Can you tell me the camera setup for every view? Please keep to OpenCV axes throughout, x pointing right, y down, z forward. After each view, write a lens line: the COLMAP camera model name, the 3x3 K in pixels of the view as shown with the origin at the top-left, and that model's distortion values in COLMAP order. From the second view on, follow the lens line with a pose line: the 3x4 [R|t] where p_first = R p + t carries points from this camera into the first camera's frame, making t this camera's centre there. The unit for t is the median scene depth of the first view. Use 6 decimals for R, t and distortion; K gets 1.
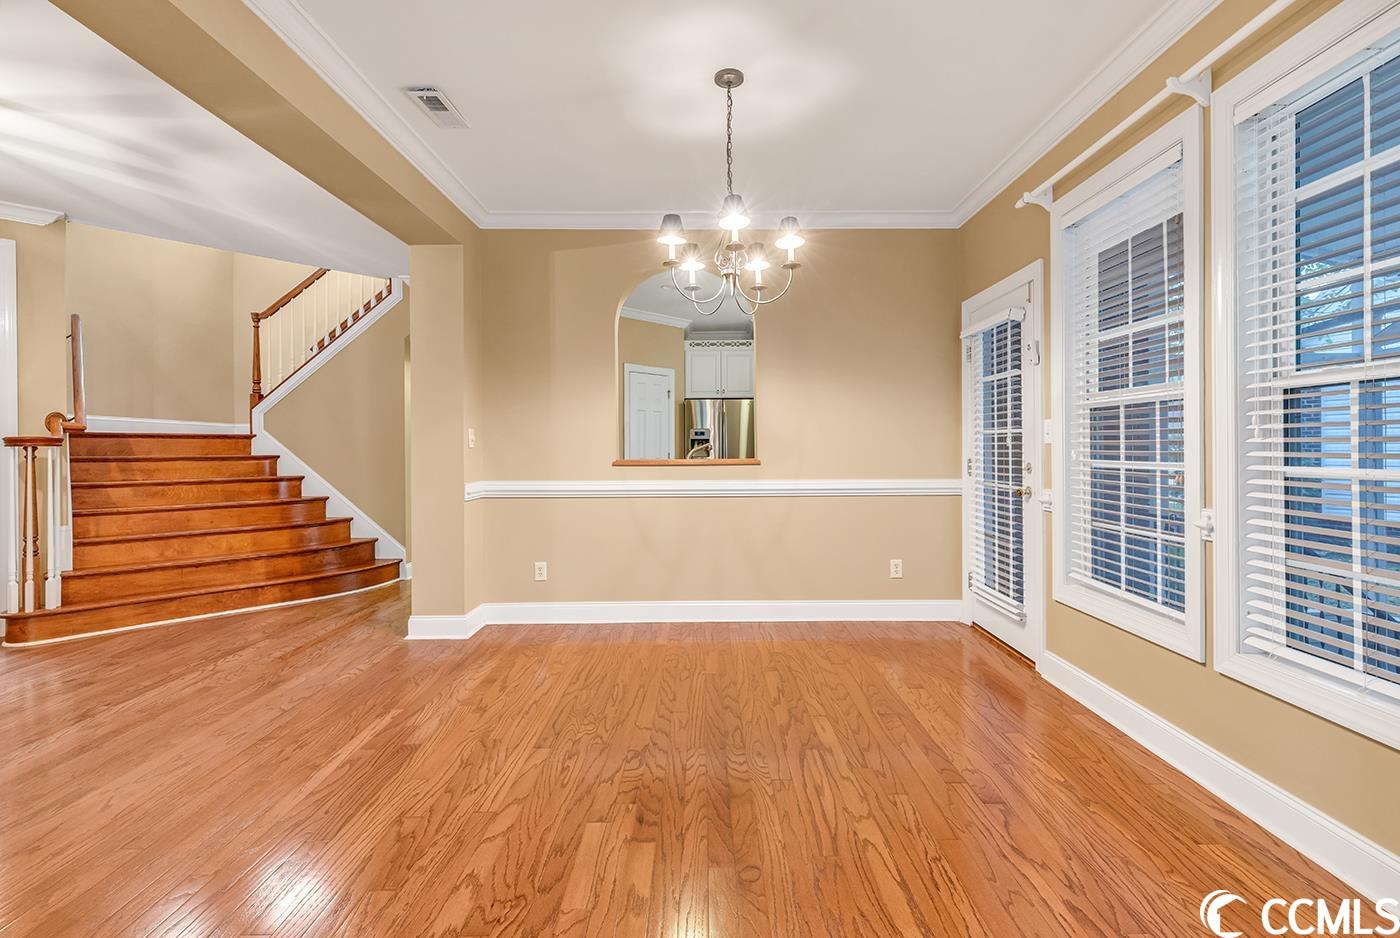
lens RADIAL K [[638.9, 0, 708.9], [0, 638.9, 449.2], [0, 0, 1]] dist [0.007843, -0.000415]
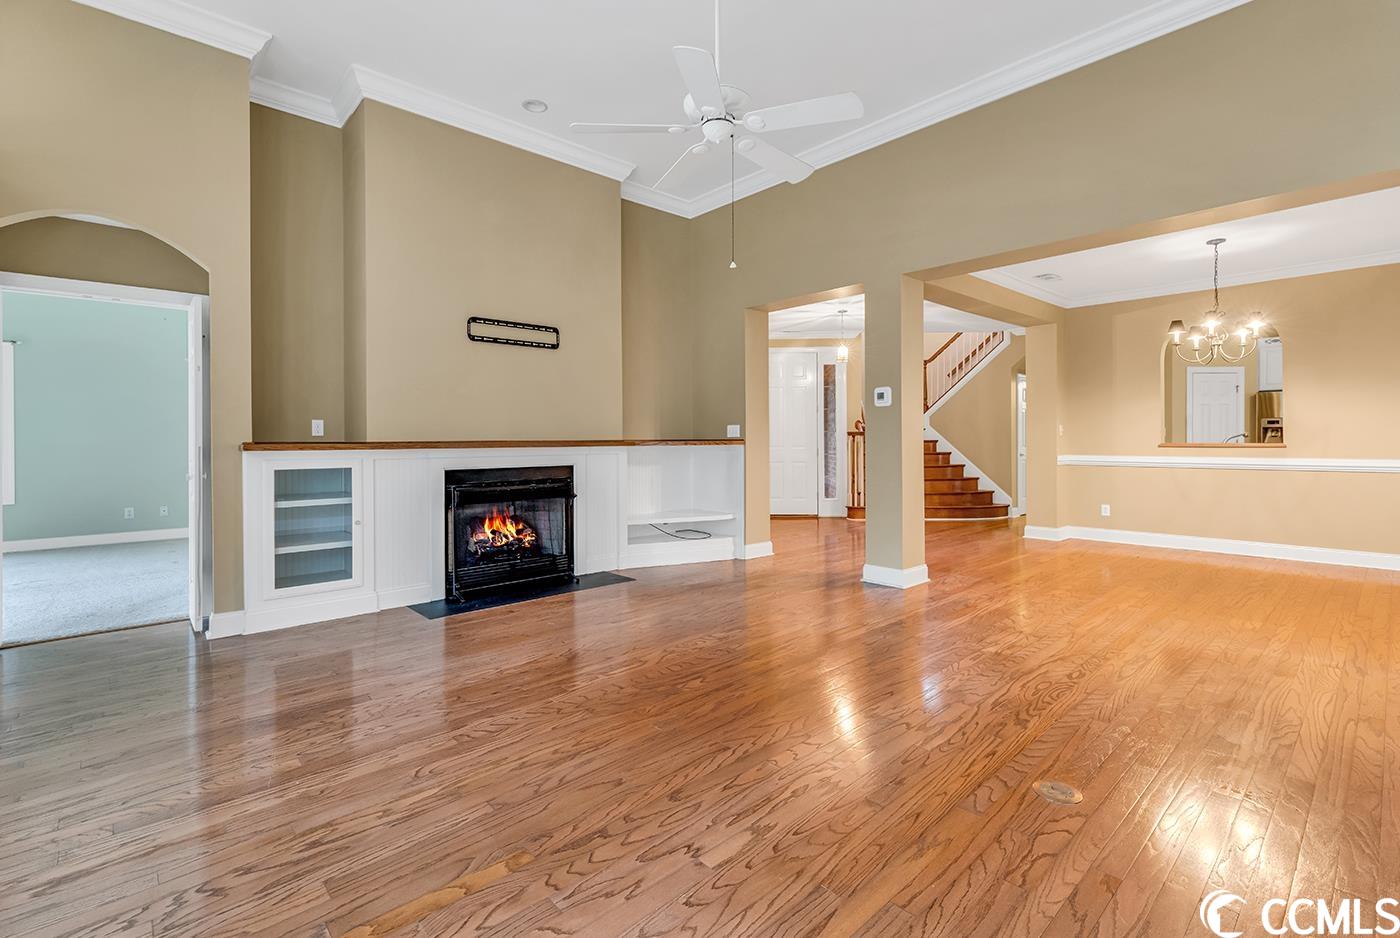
lens RADIAL K [[631.8, 0, 702.1], [0, 631.8, 438.4], [0, 0, 1]] dist [0.002680, -0.000003]
pose [[0.667395, 0.001258, -0.744703, 0.256465], [0.001288, 0.999995, 0.002843, -0.001199], [0.744703, -0.002857, 0.667390, -0.861122]]
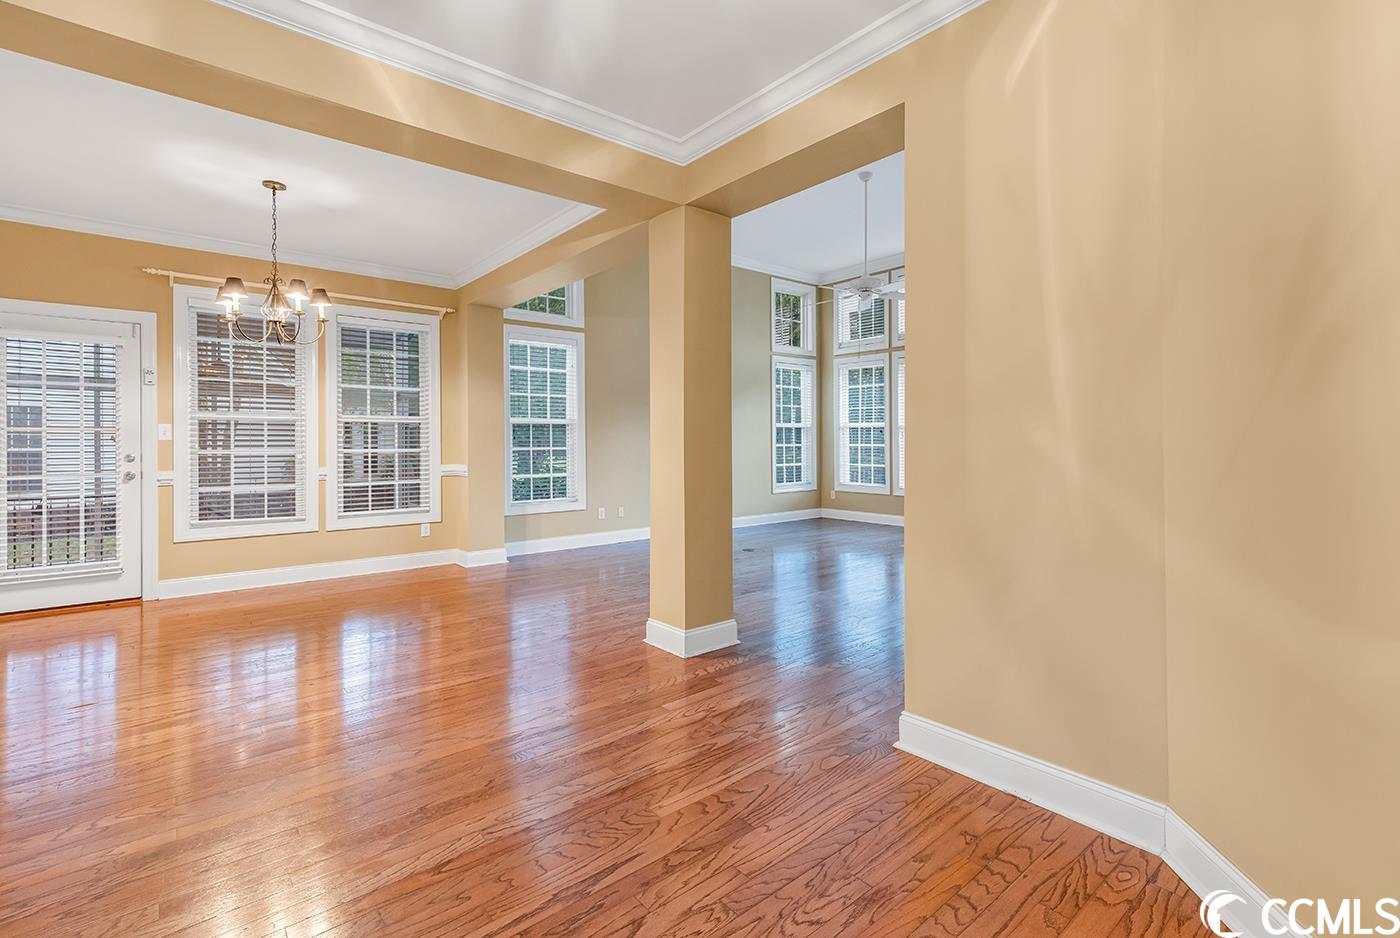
lens RADIAL K [[641.1, 0, 707.5], [0, 641.1, 440.3], [0, 0, 1]] dist [0.009739, -0.001038]
pose [[-0.642955, 0.005867, 0.765882, -1.066042], [0.006254, 0.999978, -0.002410, 0.003940], [-0.765878, 0.003240, -0.642977, 0.738954]]
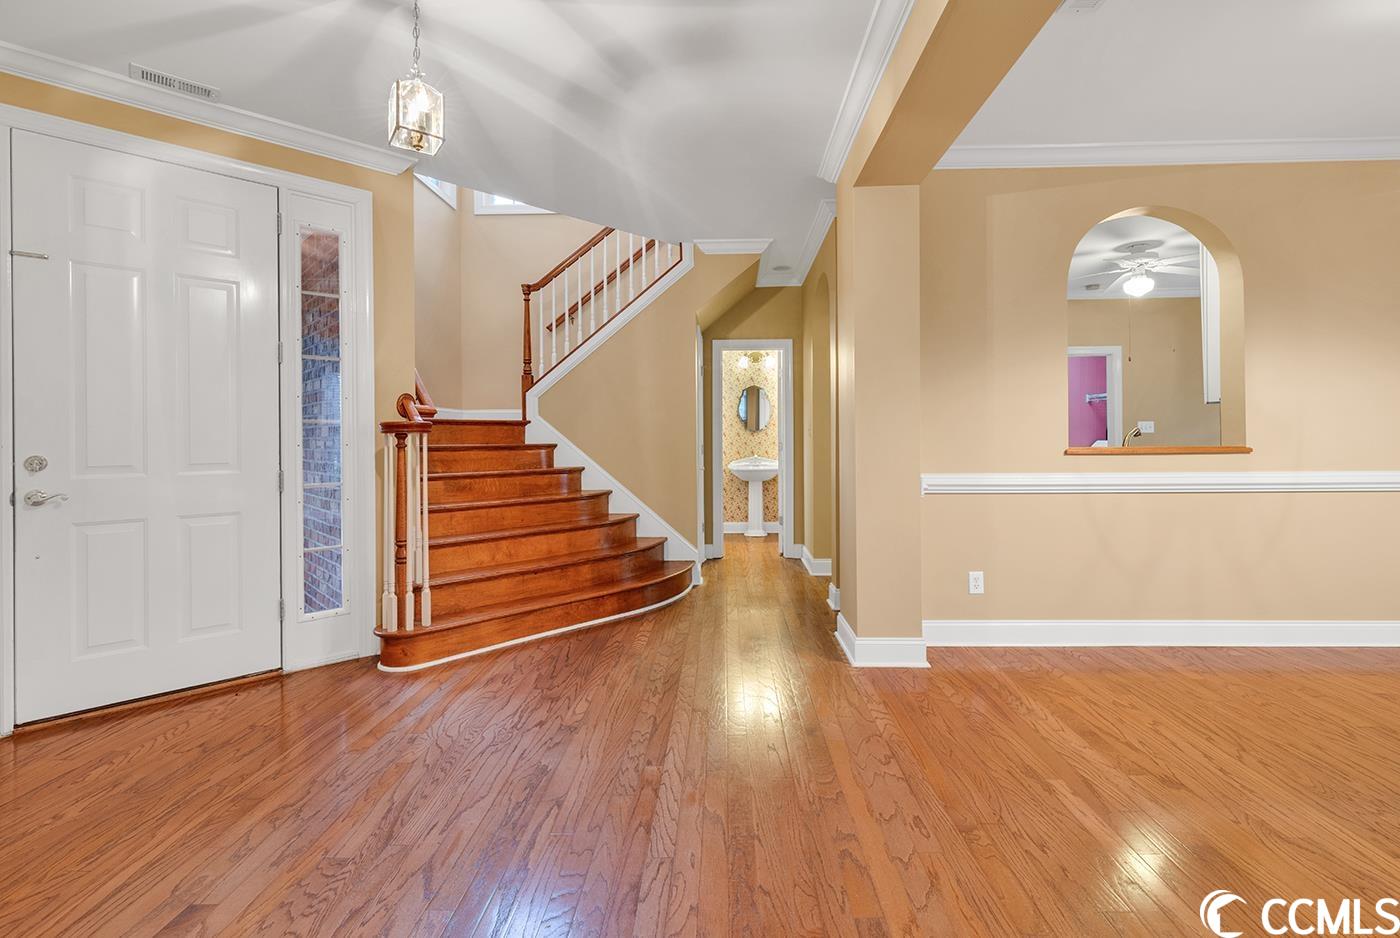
lens RADIAL K [[641.1, 0, 707.5], [0, 641.1, 440.3], [0, 0, 1]] dist [0.009739, -0.001038]
pose [[0.999548, -0.002536, -0.029947, -0.581585], [0.002570, 0.999996, 0.001088, 0.004813], [0.029944, -0.001164, 0.999551, 0.157812]]
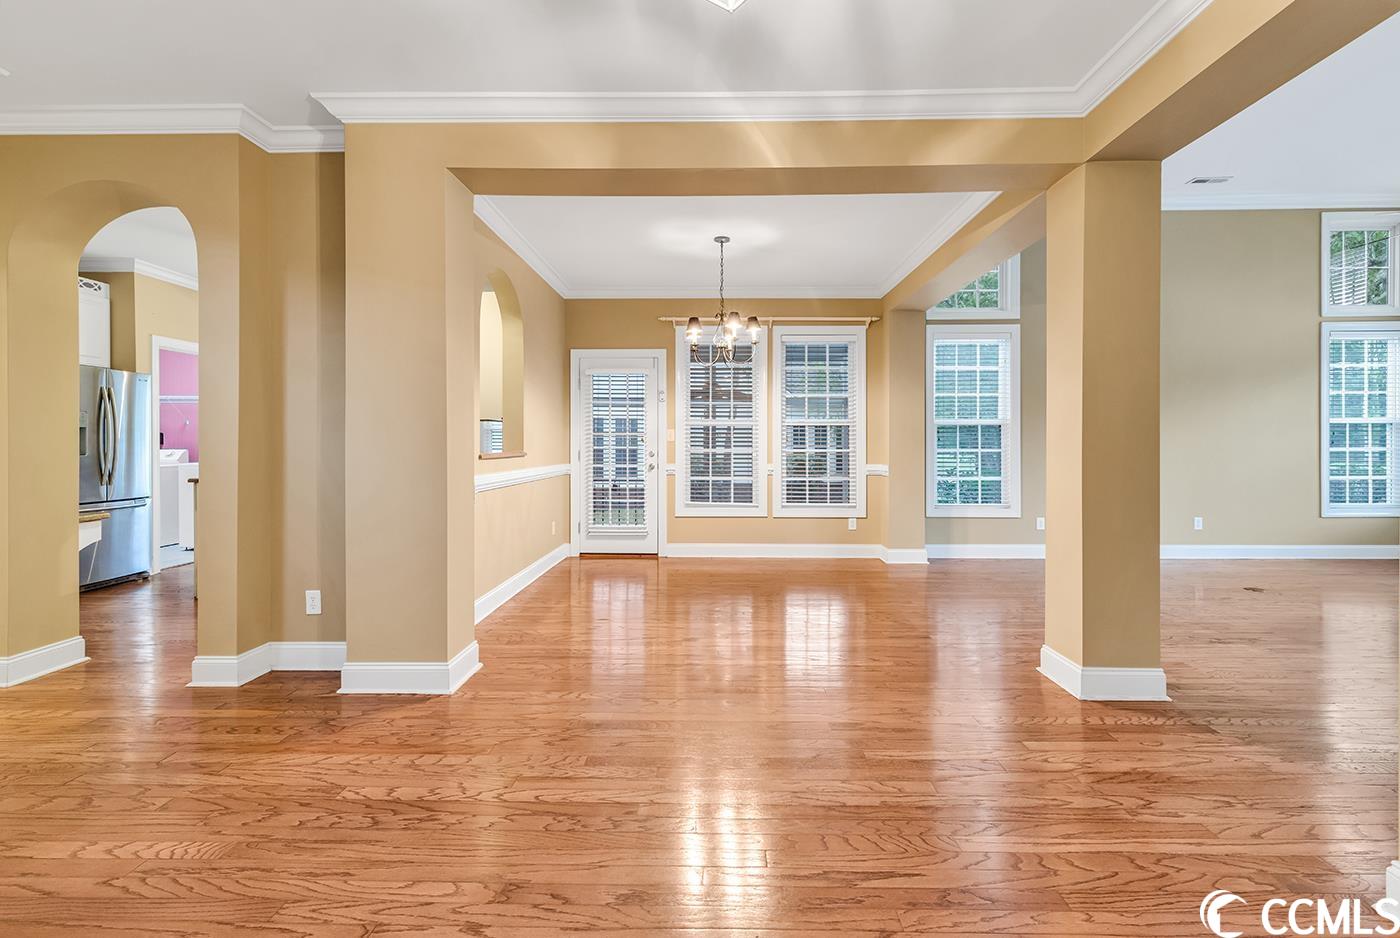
lens RADIAL K [[638.9, 0, 708.9], [0, 638.9, 449.2], [0, 0, 1]] dist [0.007843, -0.000415]
pose [[0.016071, -0.007336, 0.999844, -1.117683], [0.001559, 0.999972, 0.007312, 0.003018], [-0.999870, 0.001441, 0.016082, 0.626860]]
